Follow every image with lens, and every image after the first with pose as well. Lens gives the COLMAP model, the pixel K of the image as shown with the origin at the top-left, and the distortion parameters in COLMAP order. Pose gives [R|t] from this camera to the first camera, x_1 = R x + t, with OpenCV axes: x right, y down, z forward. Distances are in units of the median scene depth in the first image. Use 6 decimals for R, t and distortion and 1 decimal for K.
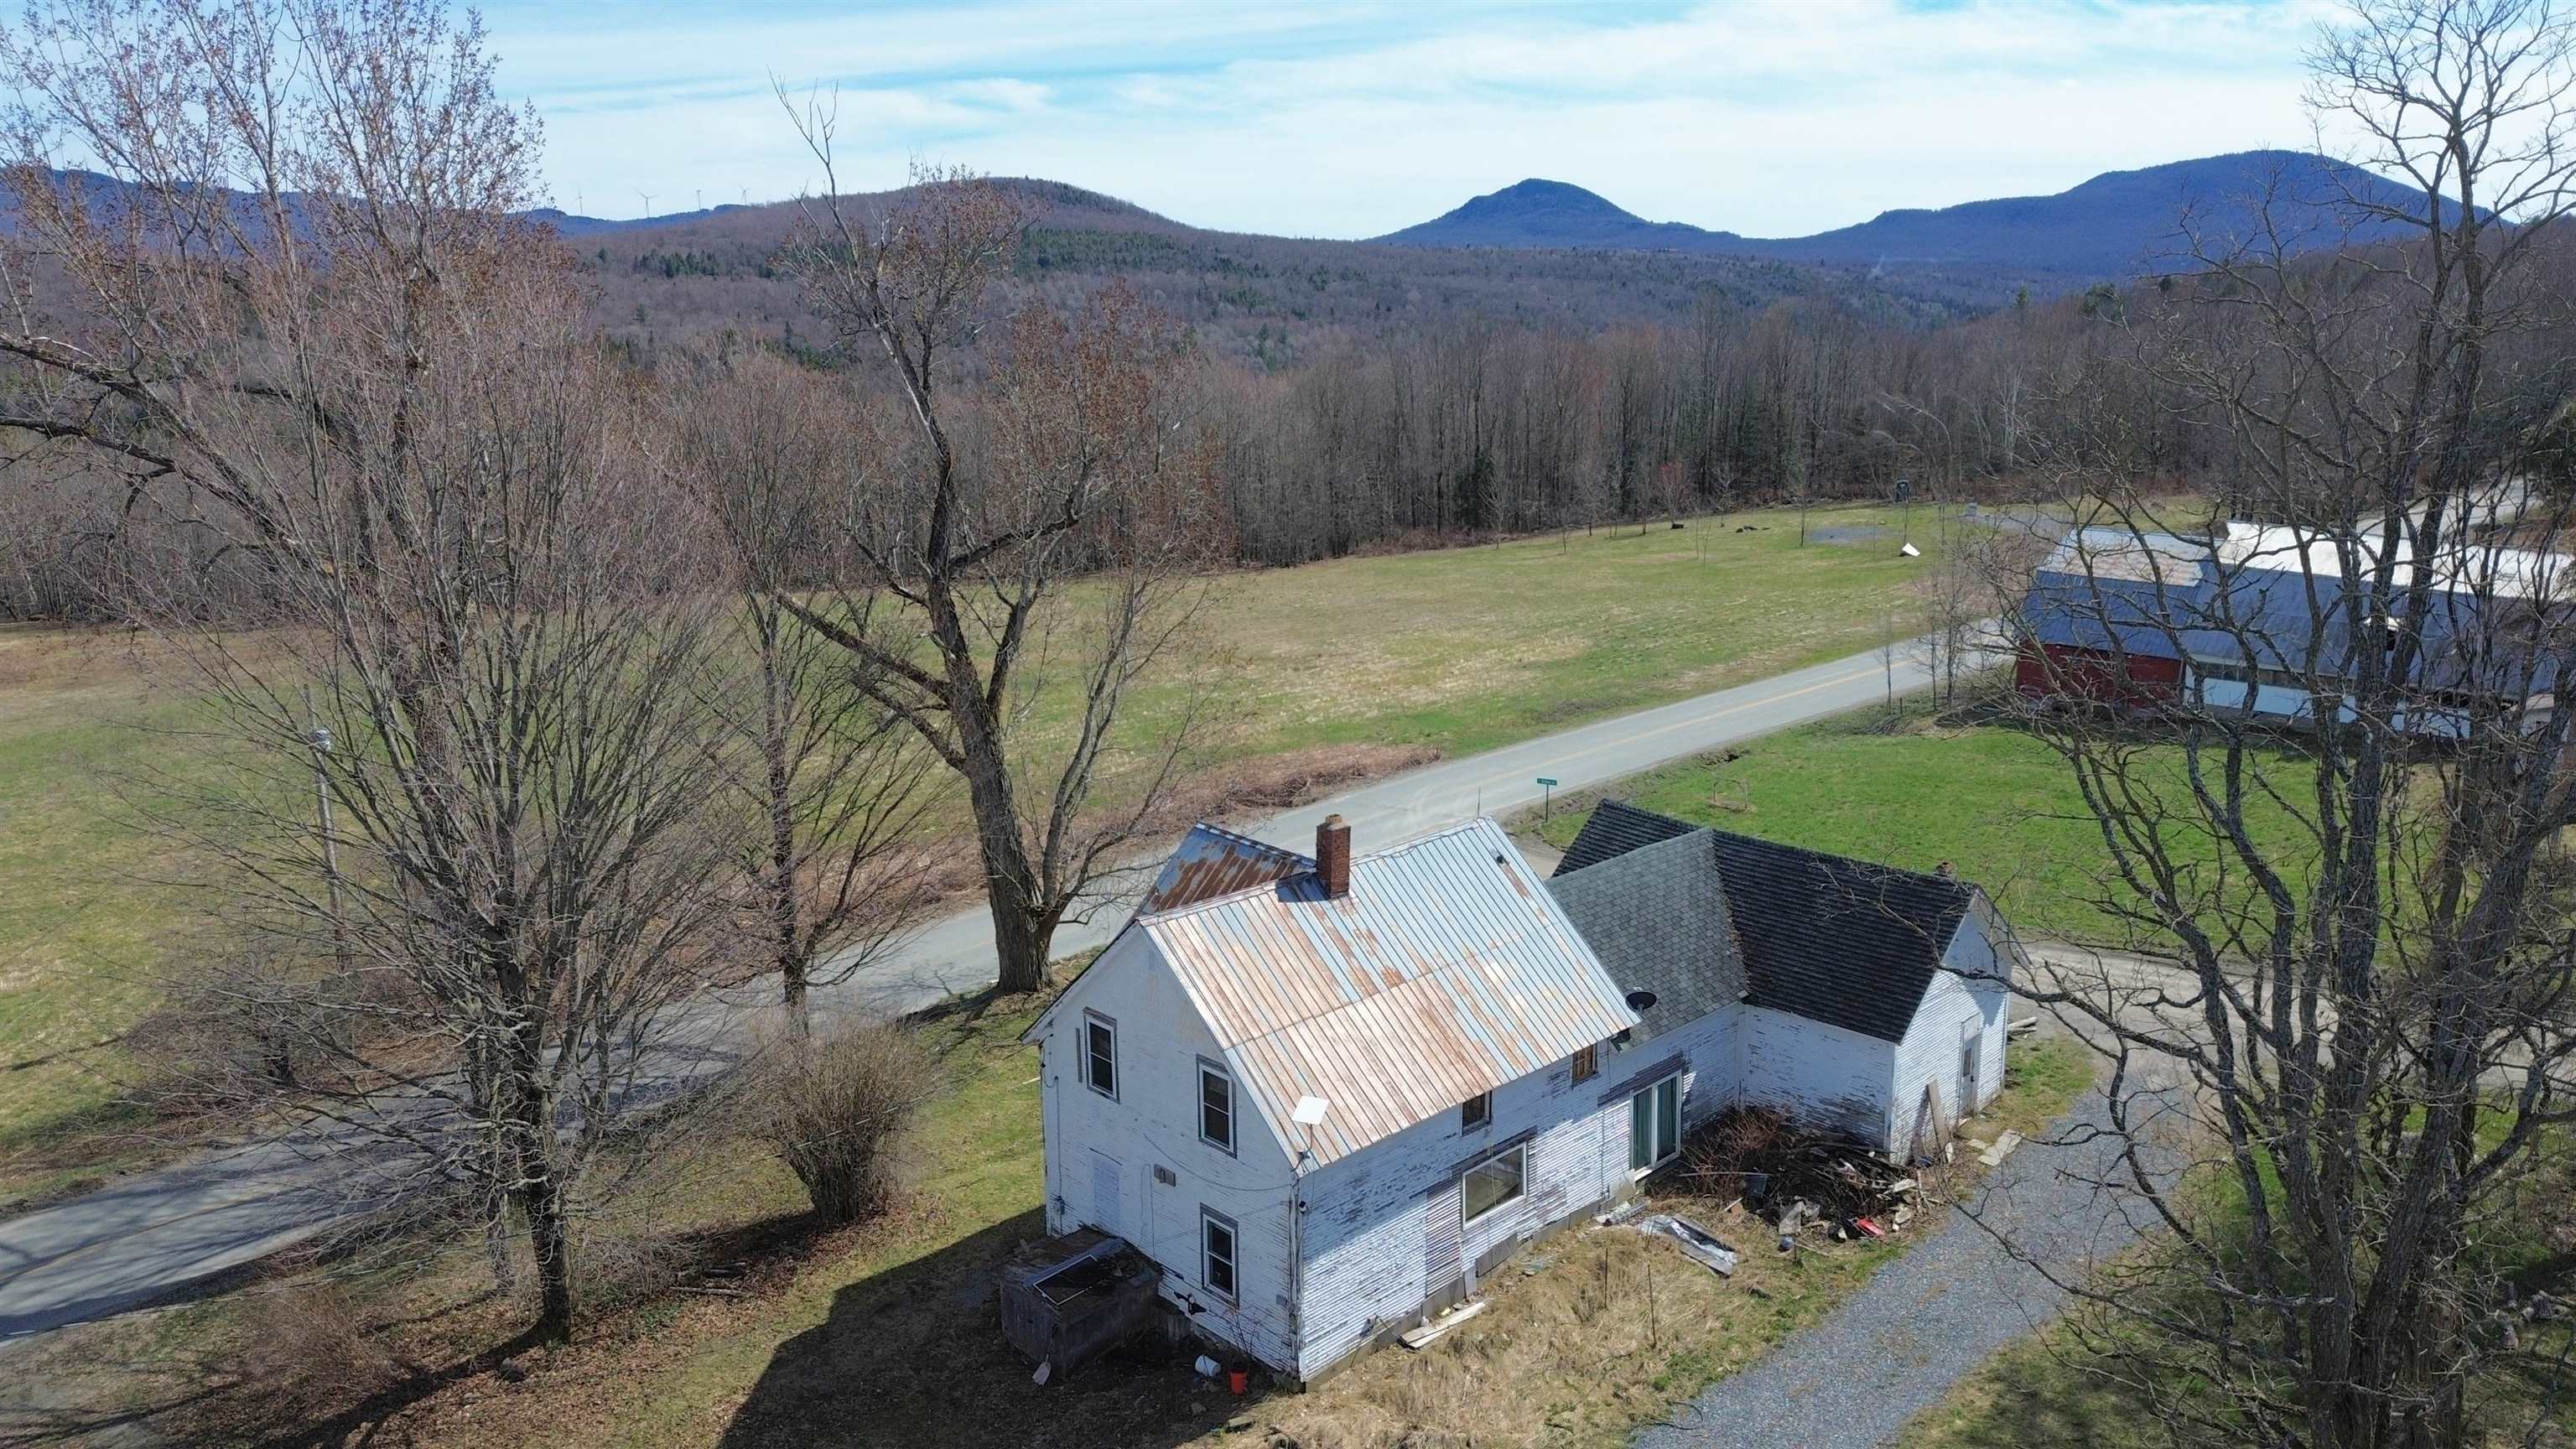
lens RADIAL K [[1819.2, 0, 1278.7], [0, 1819.2, 692.2], [0, 0, 1]] dist [0.071357, -0.071592]
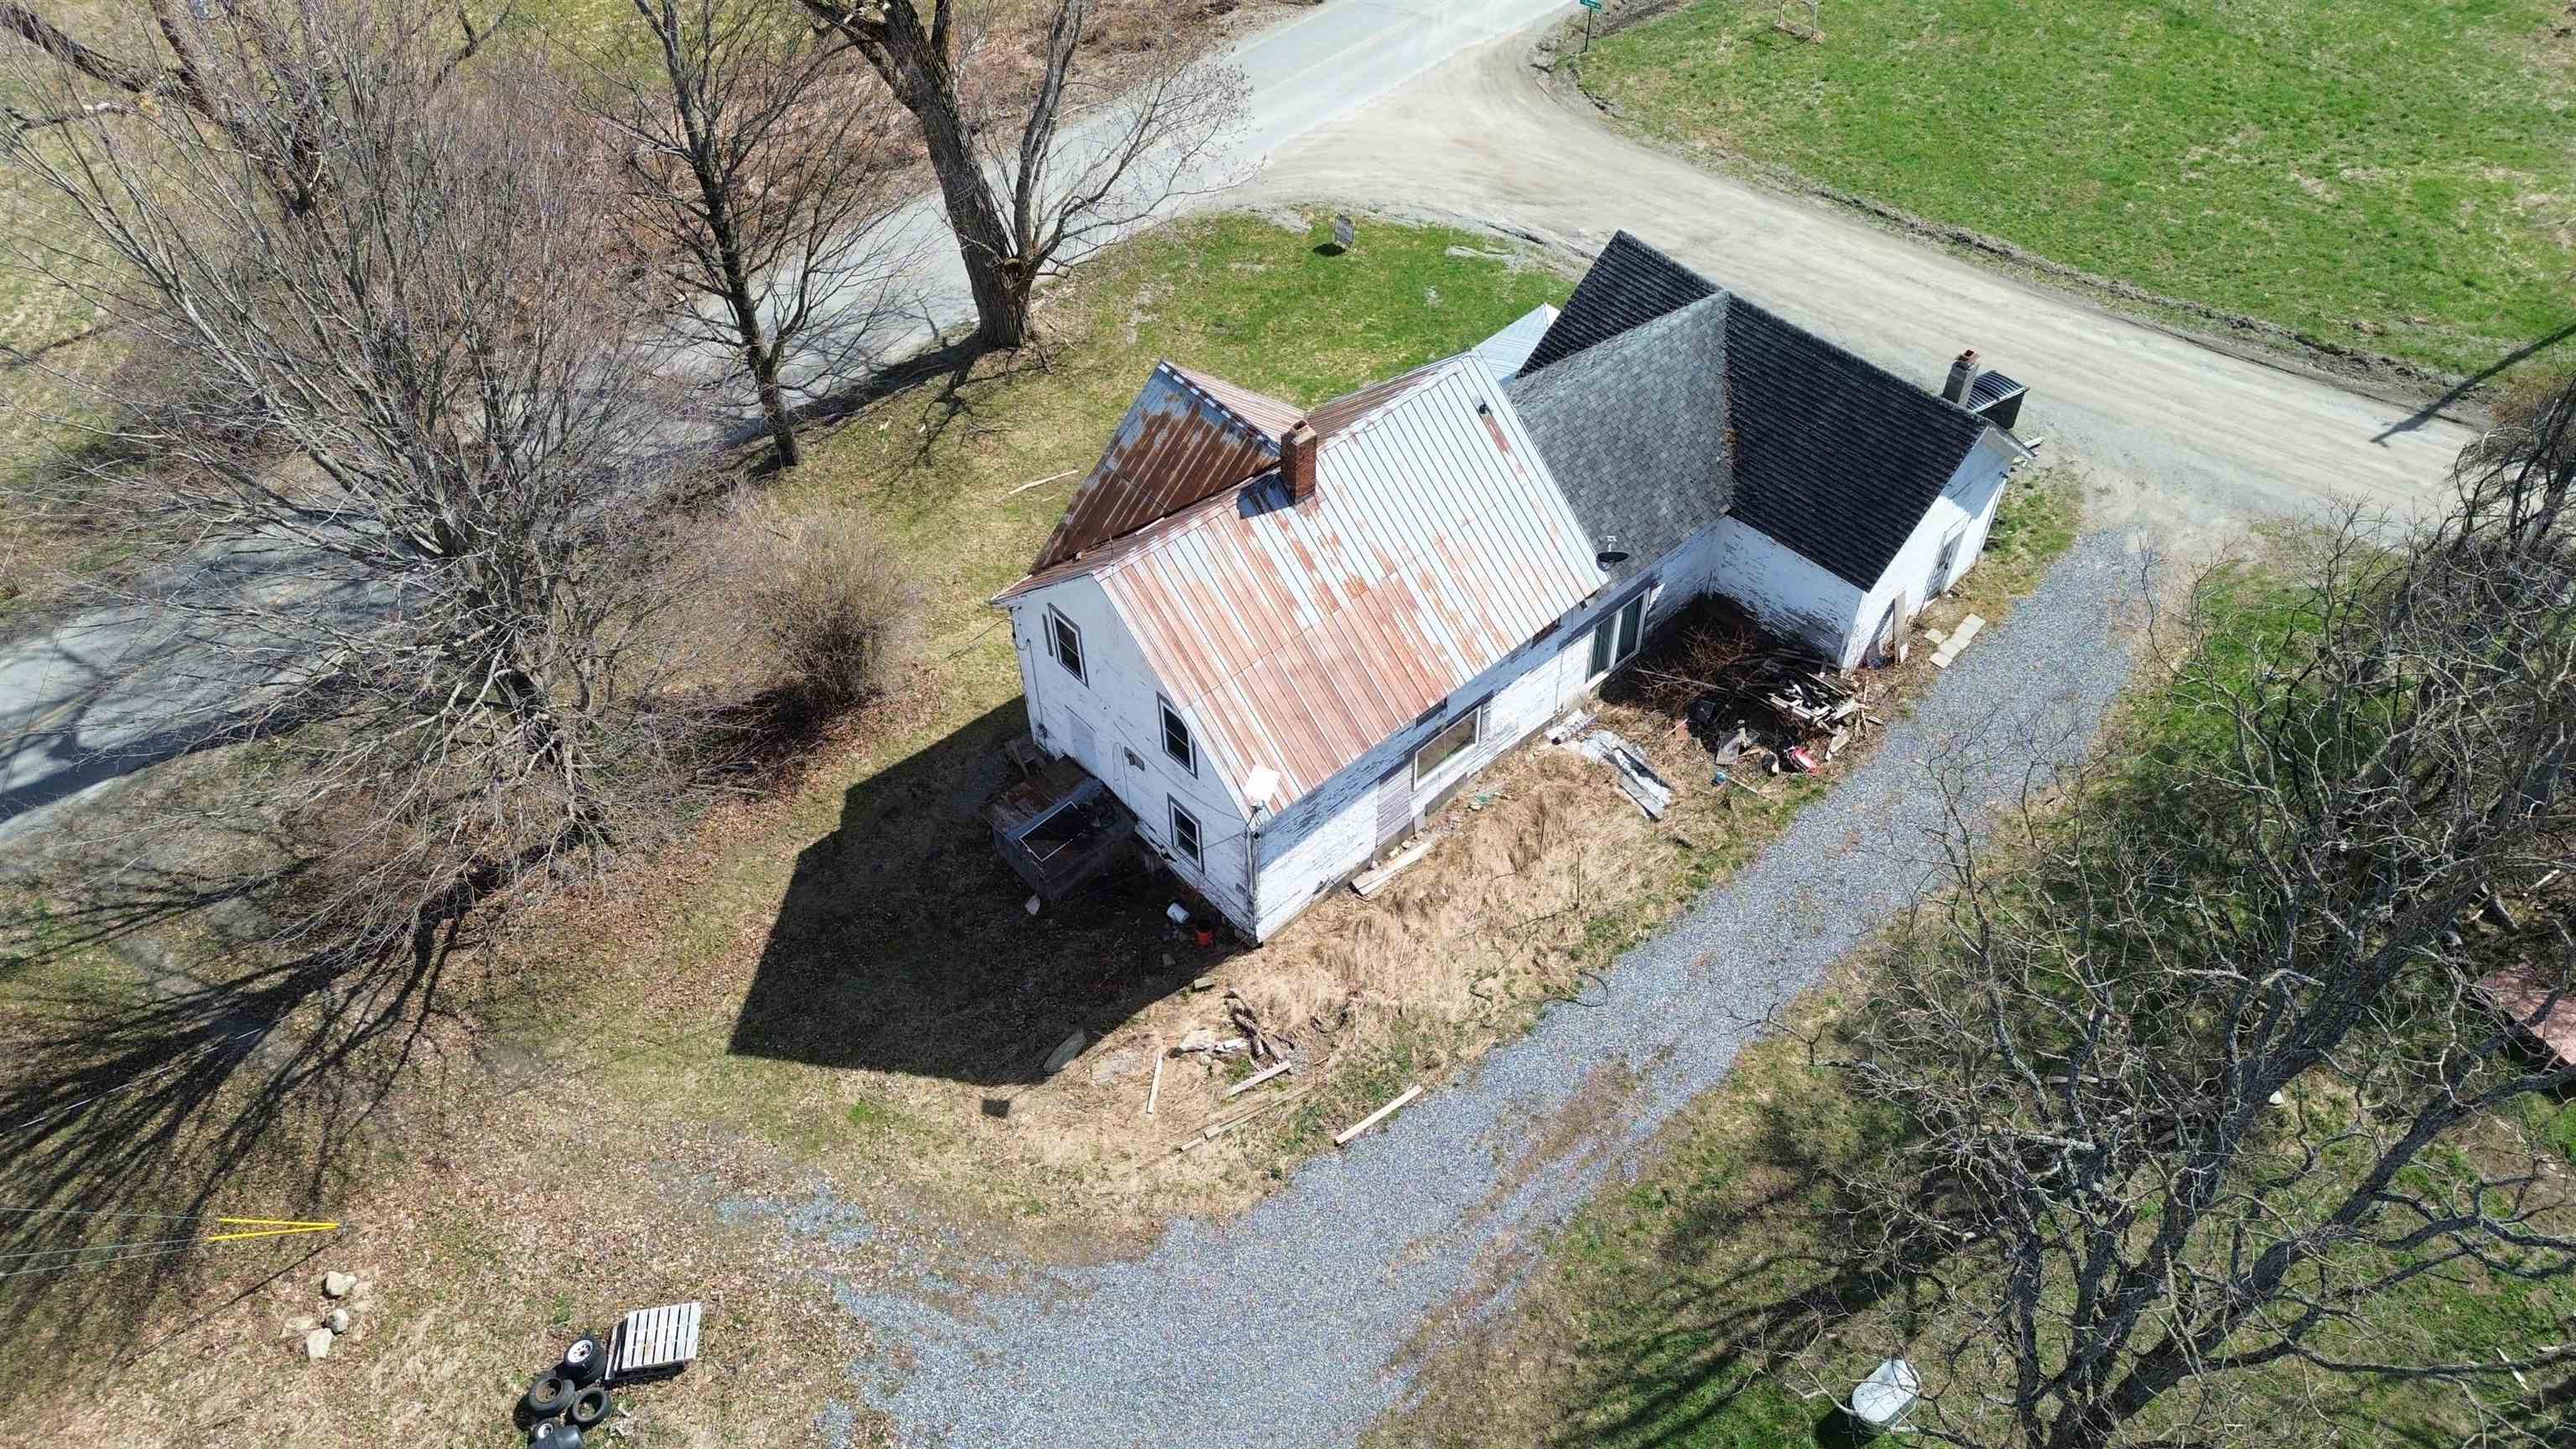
lens RADIAL K [[1819.2, 0, 1275.4], [0, 1819.2, 725.3], [0, 0, 1]] dist [0.071357, -0.071592]
pose [[0.999620, 0.015179, -0.023012, 0.041204], [0.000949, 0.815308, 0.579026, -0.341271], [0.027551, -0.578828, 0.814984, 0.143055]]
